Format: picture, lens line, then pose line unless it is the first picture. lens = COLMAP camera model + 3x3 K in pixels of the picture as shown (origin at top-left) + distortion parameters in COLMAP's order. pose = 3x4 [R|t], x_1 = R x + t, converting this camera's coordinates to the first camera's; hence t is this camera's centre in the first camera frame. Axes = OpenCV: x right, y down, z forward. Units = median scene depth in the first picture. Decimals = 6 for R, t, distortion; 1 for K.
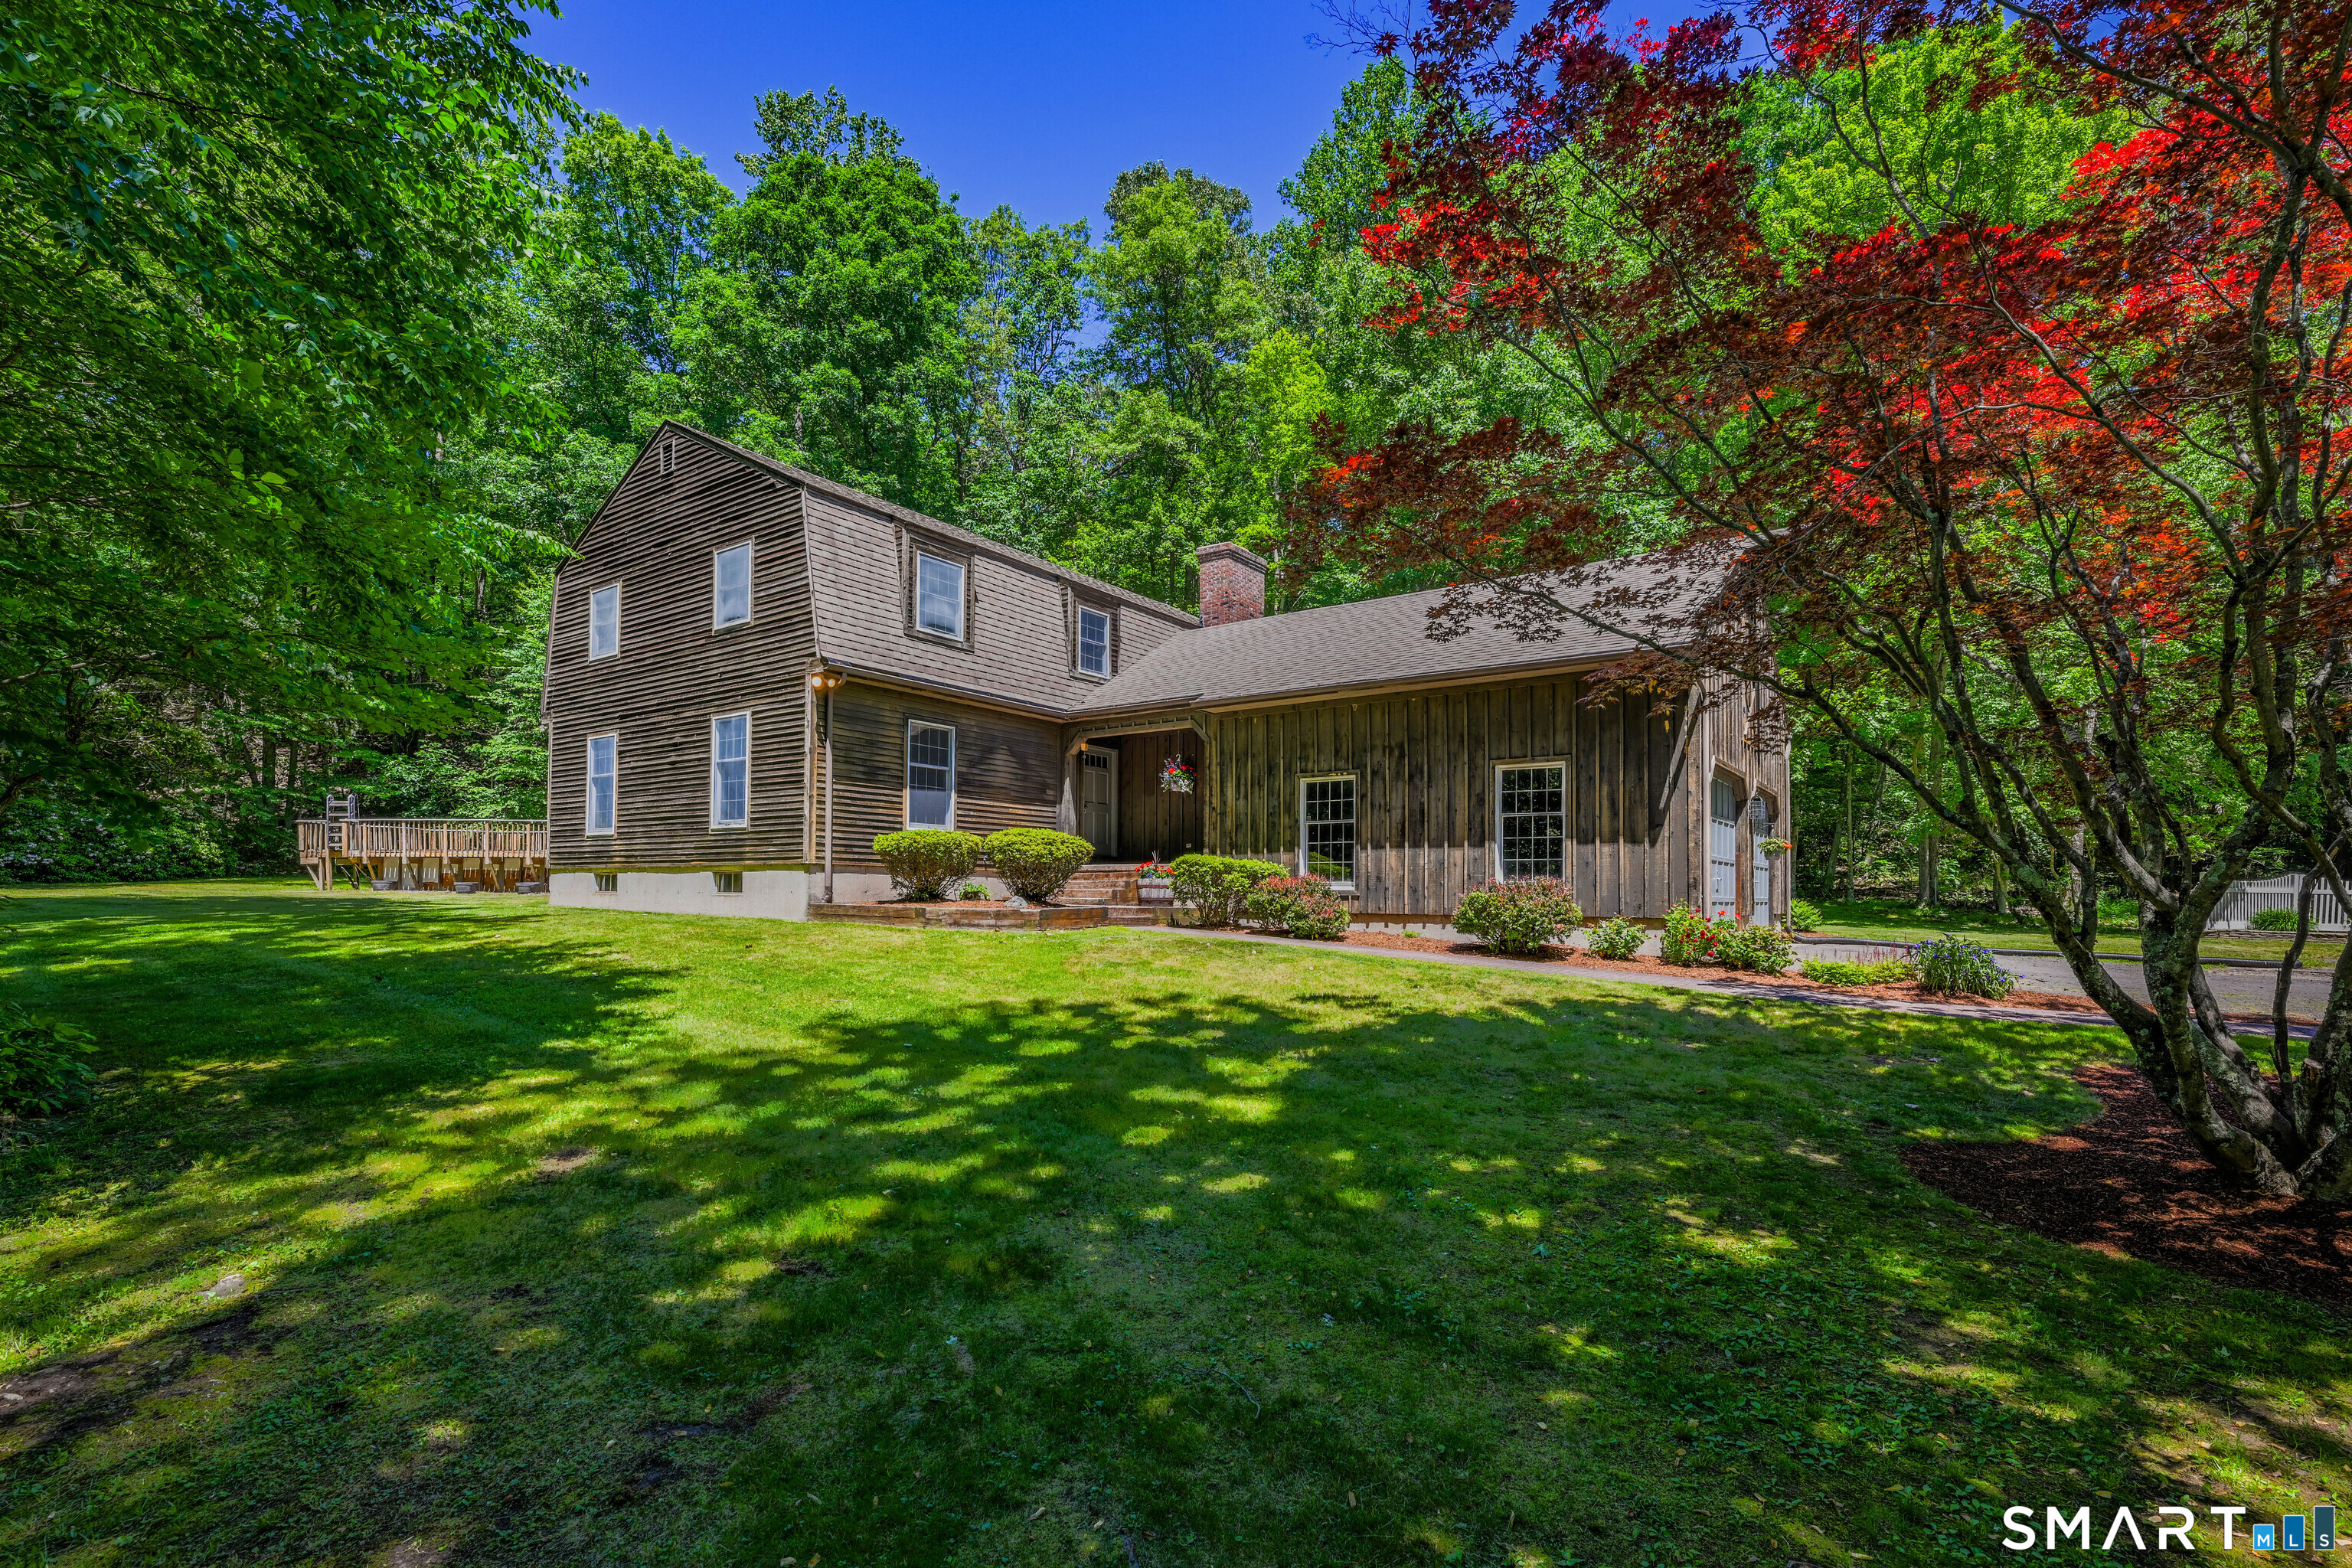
lens RADIAL K [[1048.0, 0, 1177.9], [0, 1048.0, 777.0], [0, 0, 1]] dist [0.001774, 0.001574]
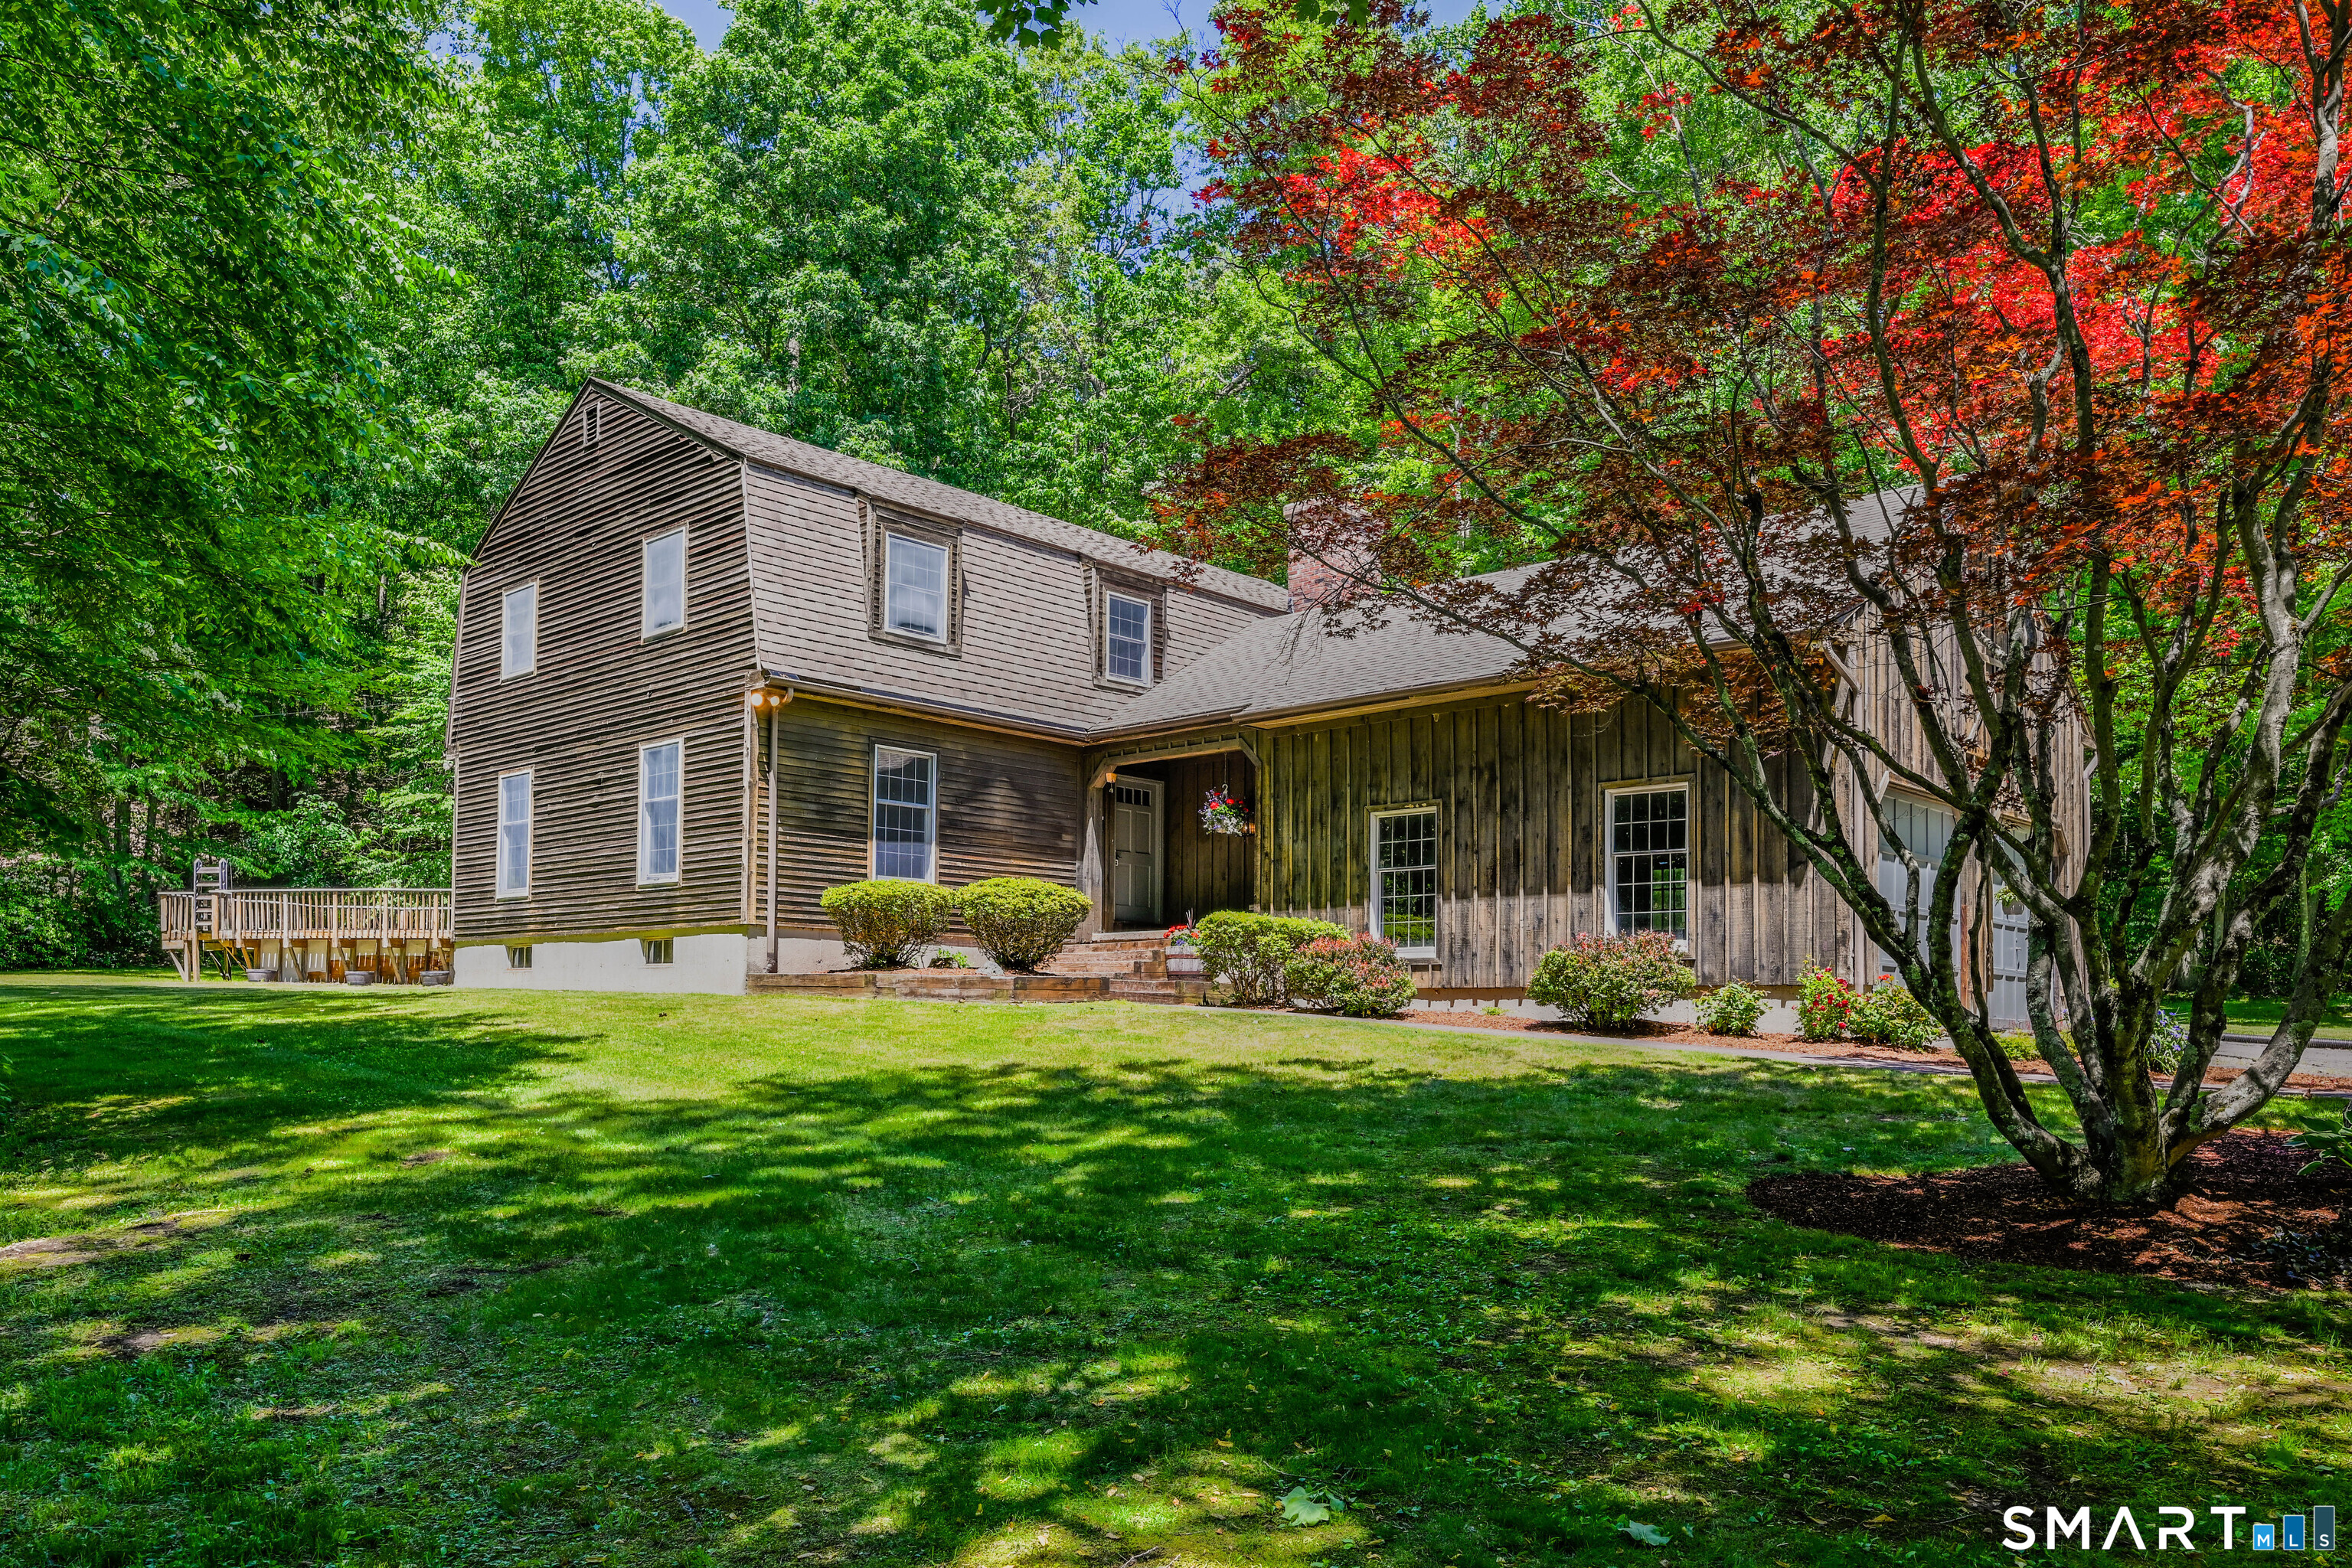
lens RADIAL K [[1644.2, 0, 1175.2], [0, 1644.2, 789.7], [0, 0, 1]] dist [0.020746, -0.010572]
pose [[0.990036, -0.015510, -0.139954, 0.136983], [0.011406, 0.999483, -0.030075, 0.018428], [0.140348, 0.028179, 0.989701, -0.190263]]
